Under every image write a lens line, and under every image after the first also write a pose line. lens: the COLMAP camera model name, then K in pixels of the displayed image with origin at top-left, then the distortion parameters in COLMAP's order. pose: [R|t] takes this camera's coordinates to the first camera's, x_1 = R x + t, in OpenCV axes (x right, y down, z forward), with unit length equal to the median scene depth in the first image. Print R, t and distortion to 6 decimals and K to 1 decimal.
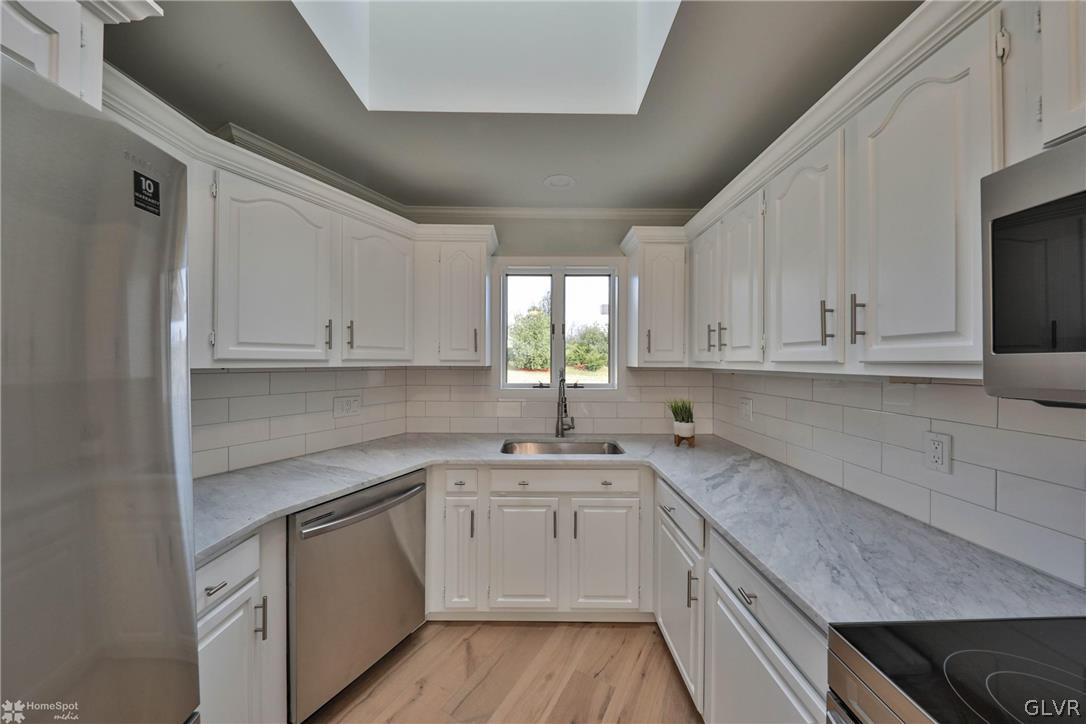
lens RADIAL K [[366.8, 0, 550.1], [0, 366.8, 363.1], [0, 0, 1]] dist [-0.001743, -0.000162]
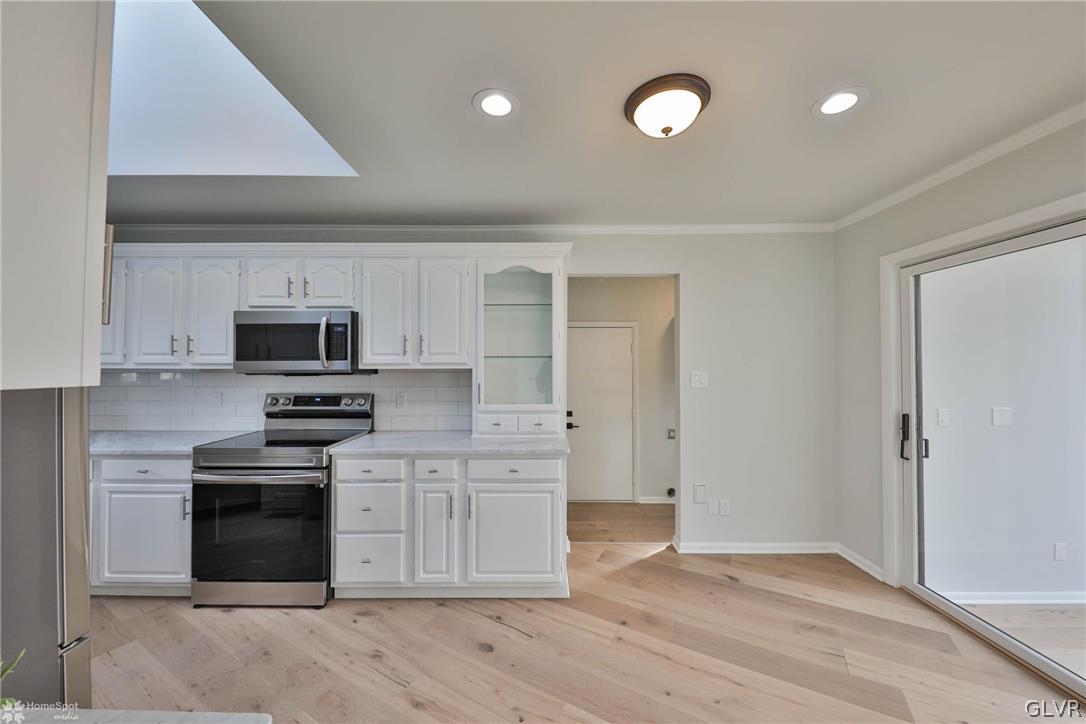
lens RADIAL K [[394.6, 0, 545.6], [0, 394.6, 363.4], [0, 0, 1]] dist [-0.001059, -0.000090]
pose [[0.028418, 0.001153, 0.999595, -0.765663], [0.001907, 0.999997, -0.001208, 0.002362], [-0.999594, 0.001941, 0.028416, -0.640982]]
